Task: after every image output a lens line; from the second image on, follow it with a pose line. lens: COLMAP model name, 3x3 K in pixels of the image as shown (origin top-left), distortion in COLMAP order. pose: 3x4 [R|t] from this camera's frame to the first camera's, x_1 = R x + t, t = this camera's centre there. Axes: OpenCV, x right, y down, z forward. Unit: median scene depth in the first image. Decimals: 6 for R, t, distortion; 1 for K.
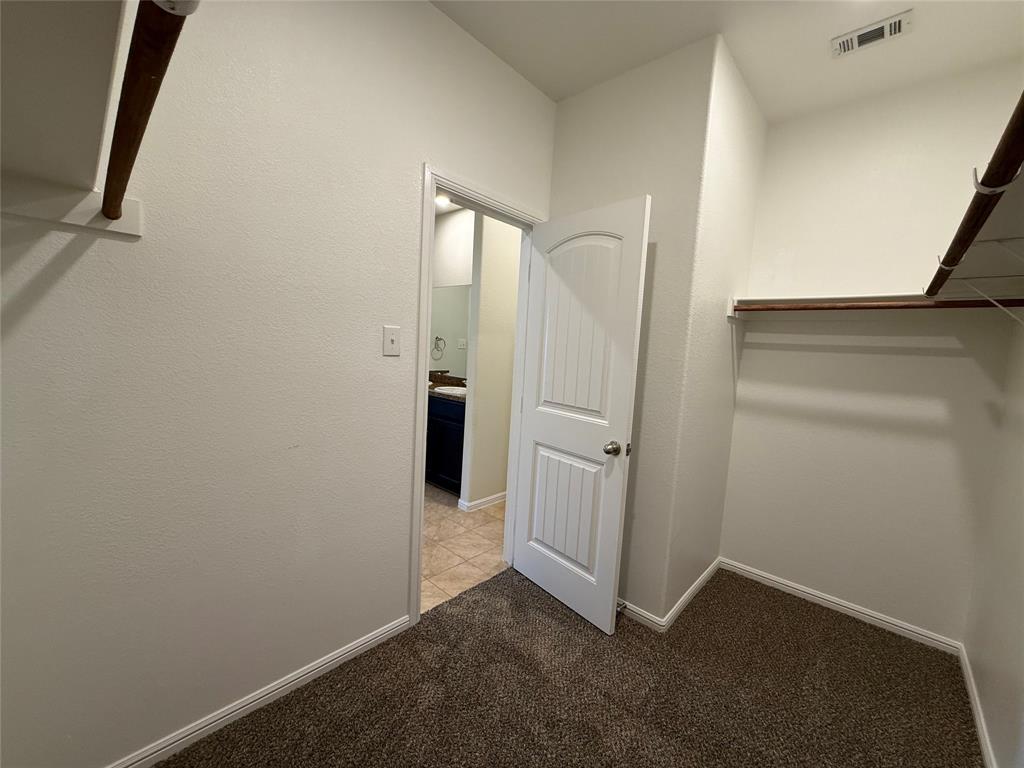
lens RADIAL K [[410.4, 0, 509.1], [0, 410.4, 384.4], [0, 0, 1]] dist [-0.002085, 0.000001]
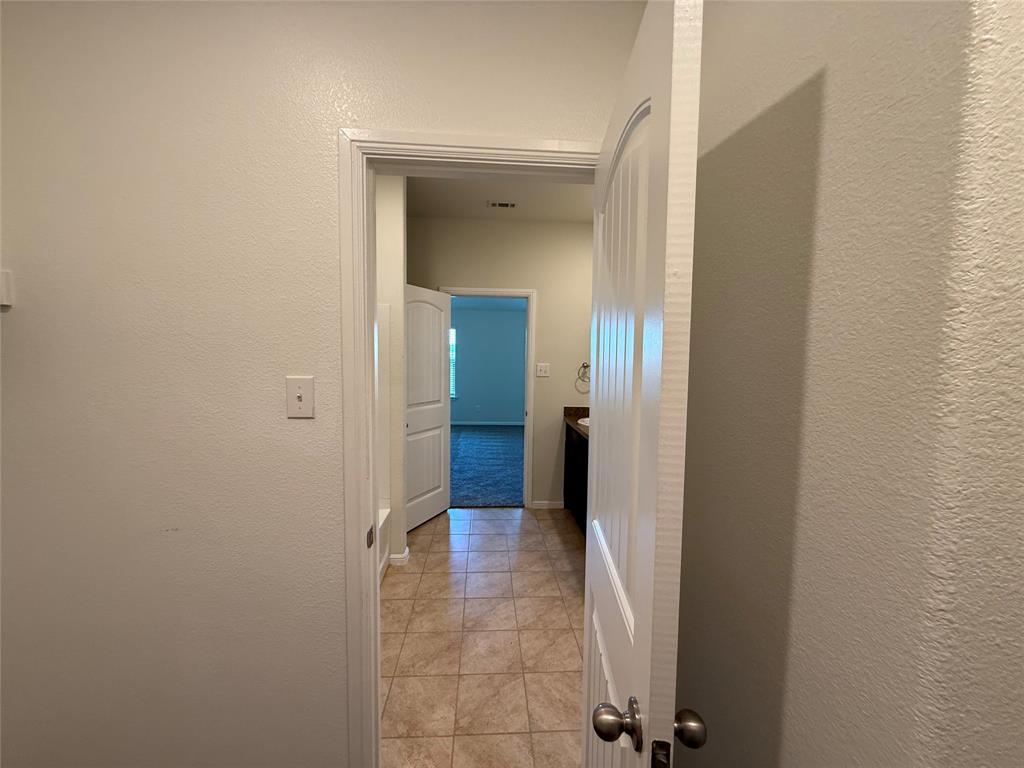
lens RADIAL K [[410.4, 0, 507.9], [0, 410.4, 384.9], [0, 0, 1]] dist [-0.002085, 0.000001]
pose [[0.727521, -0.003666, -0.686075, 0.431721], [-0.036525, 0.998361, -0.044067, -0.102510], [0.685112, 0.057118, 0.726195, 0.695565]]
